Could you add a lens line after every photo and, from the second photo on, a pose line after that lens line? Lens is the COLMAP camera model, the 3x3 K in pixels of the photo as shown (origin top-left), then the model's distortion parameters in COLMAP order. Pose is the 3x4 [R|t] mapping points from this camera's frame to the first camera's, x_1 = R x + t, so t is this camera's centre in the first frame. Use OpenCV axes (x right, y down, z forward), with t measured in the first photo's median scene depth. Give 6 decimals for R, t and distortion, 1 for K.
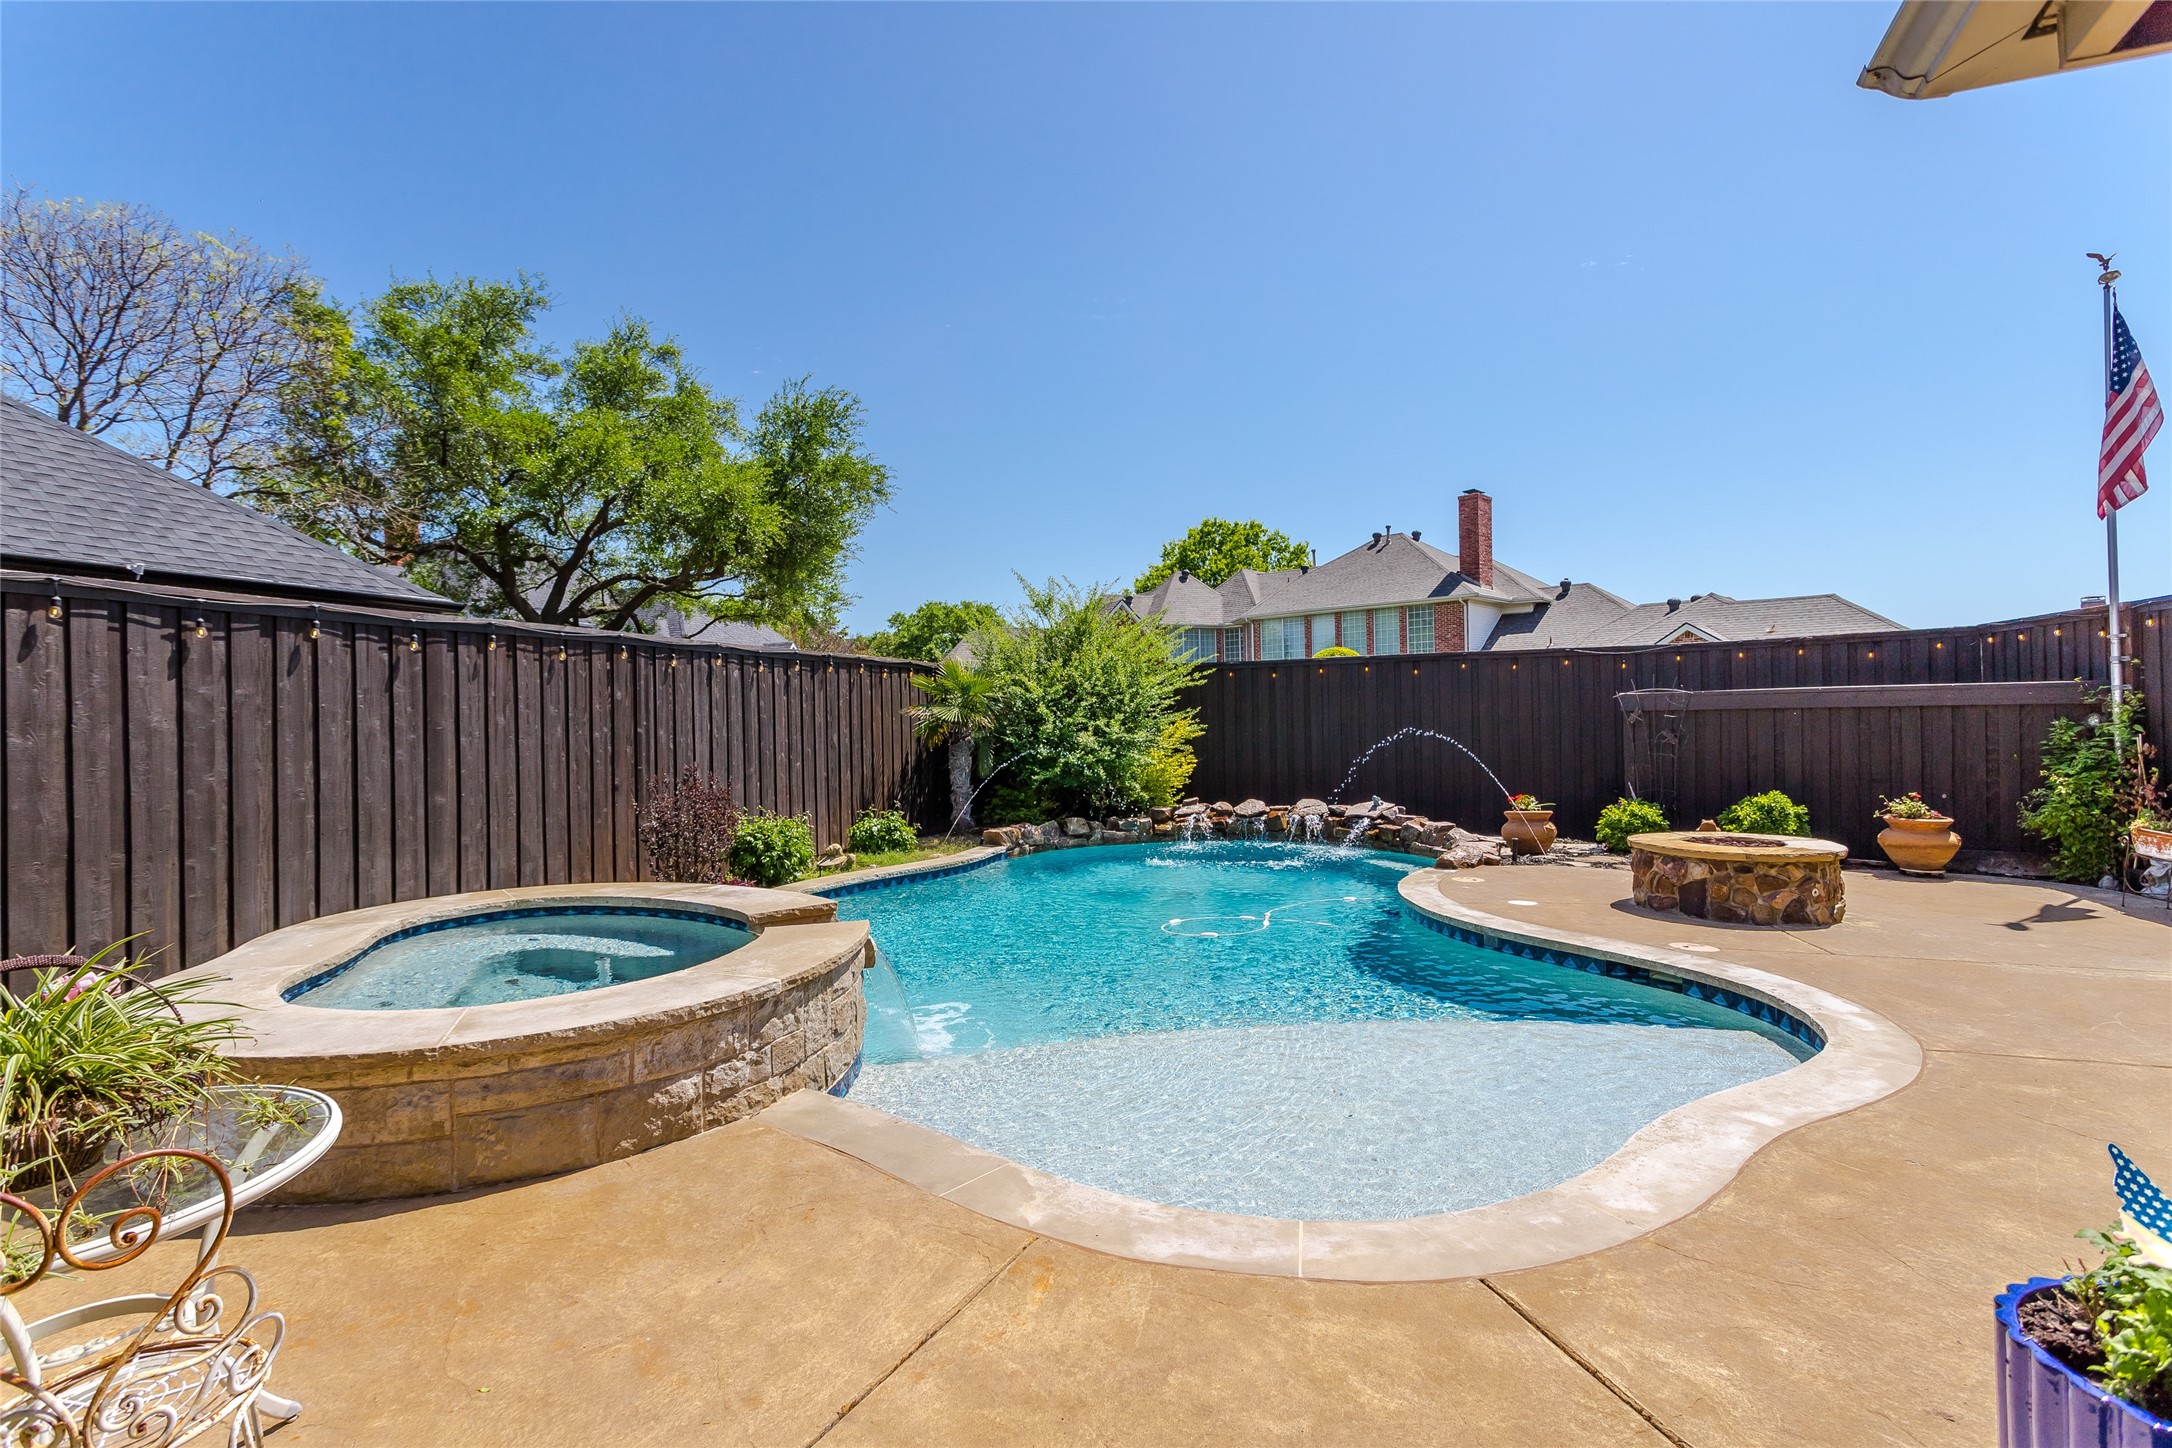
lens RADIAL K [[1053.1, 0, 1083.0], [0, 1053.1, 712.8], [0, 0, 1]] dist [0.014521, 0.000358]
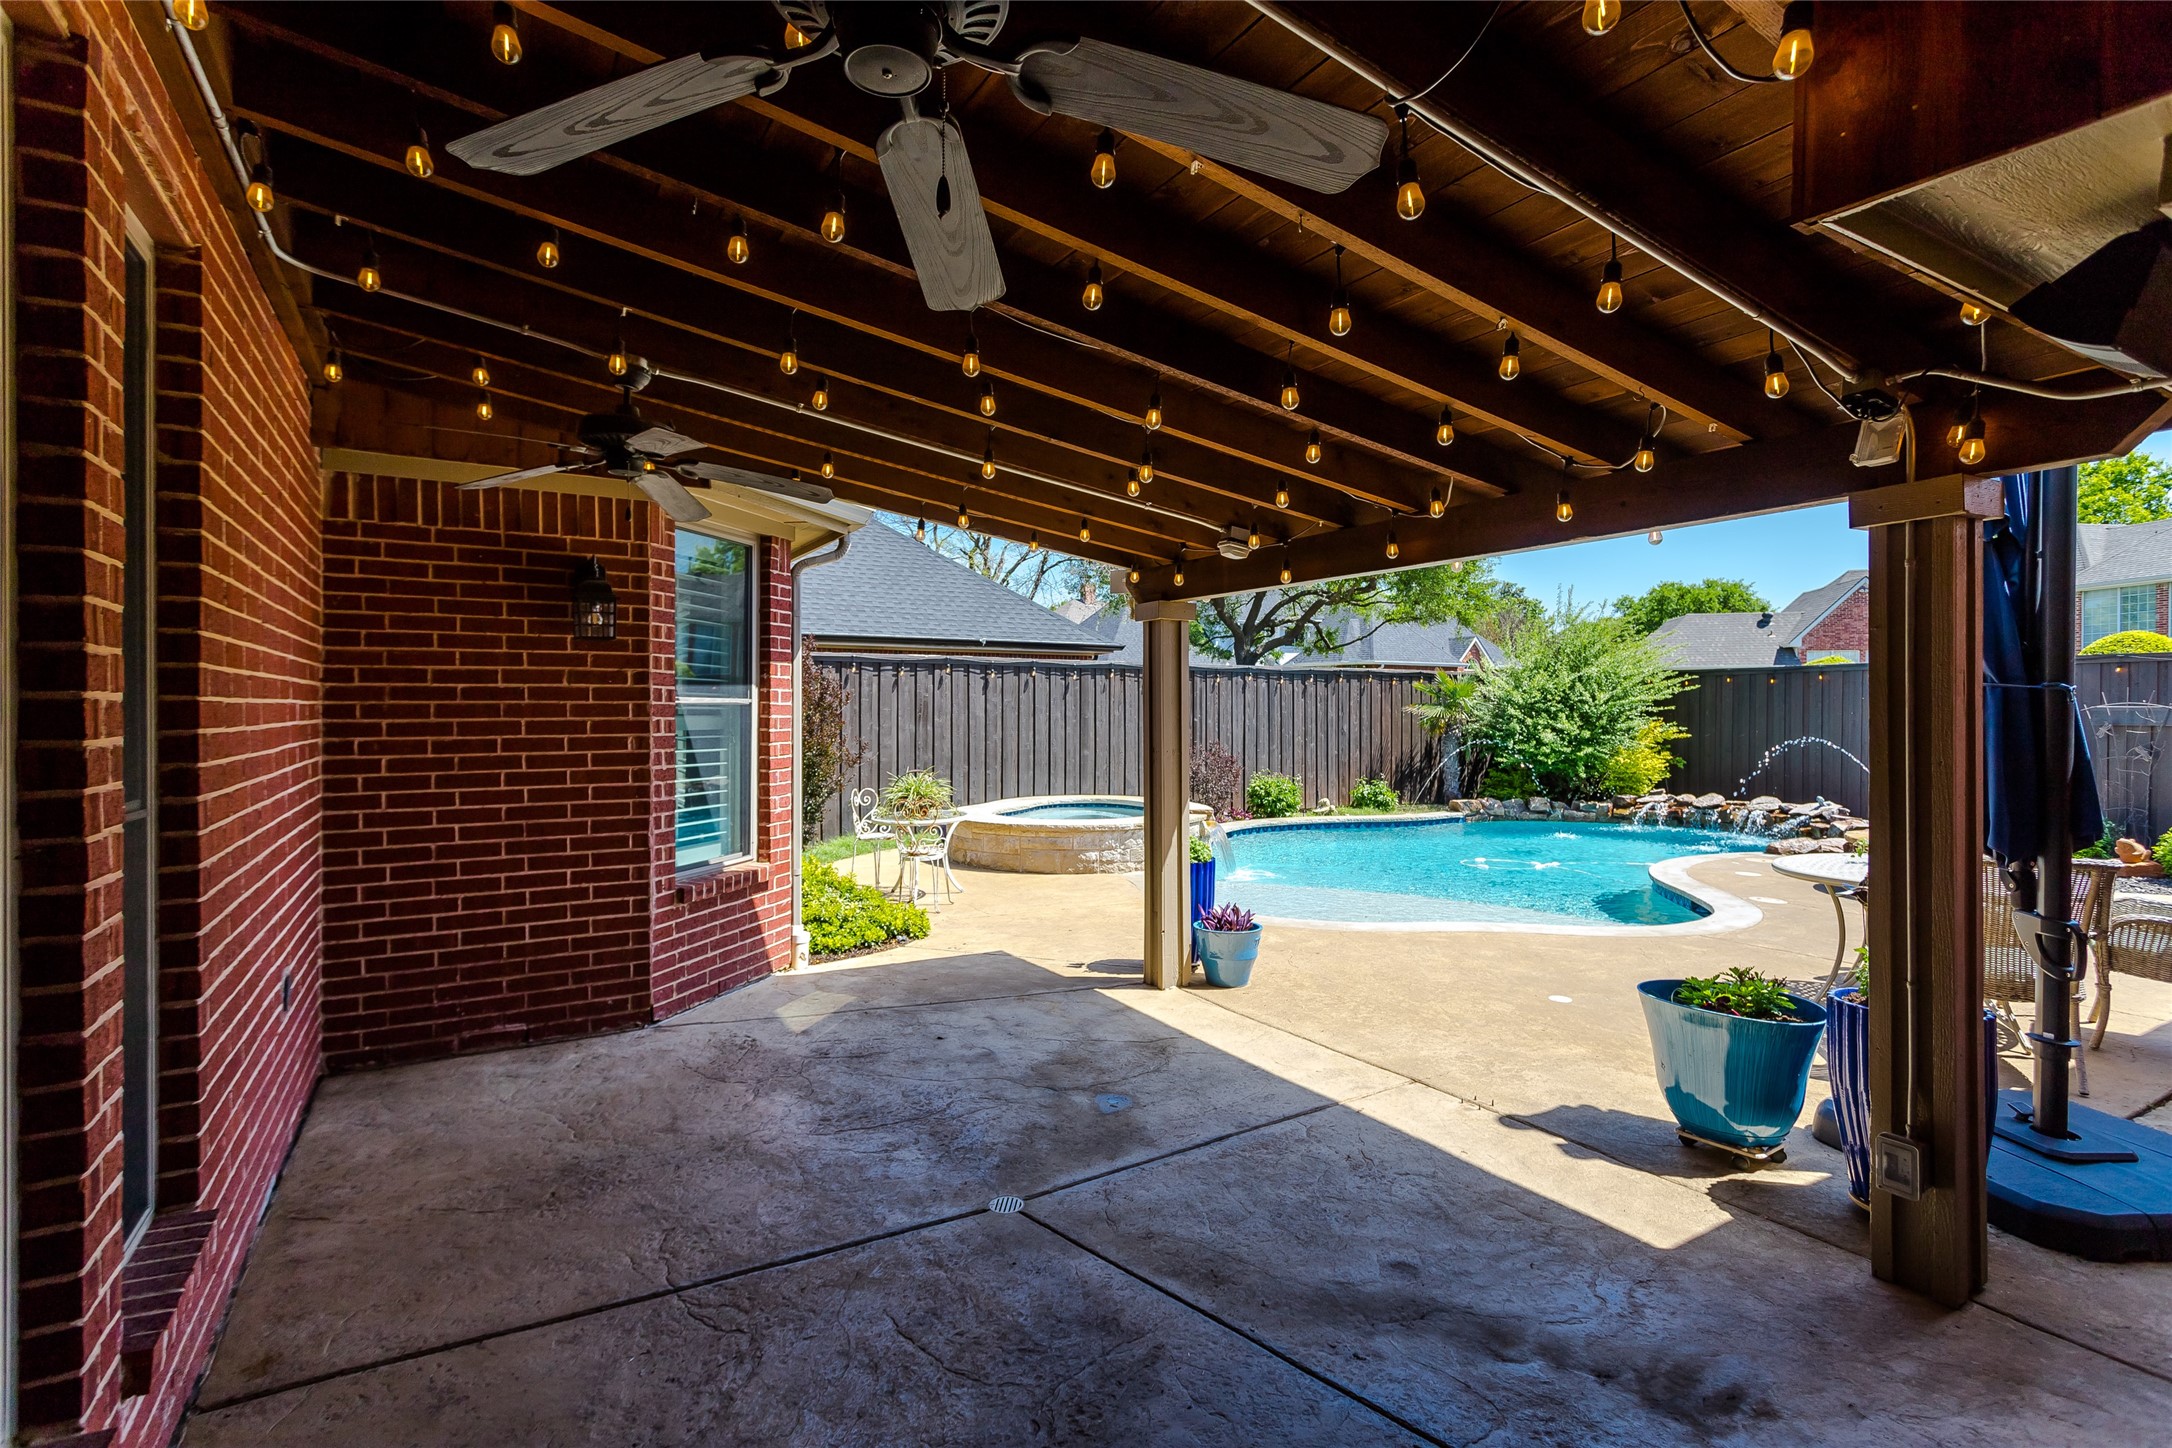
lens RADIAL K [[1053.1, 0, 1087.7], [0, 1053.1, 715.9], [0, 0, 1]] dist [0.014521, 0.000358]
pose [[0.775565, 0.024572, -0.630790, 0.411633], [-0.013335, 0.999657, 0.022546, -0.020516], [0.631127, -0.009075, 0.775626, -0.346418]]
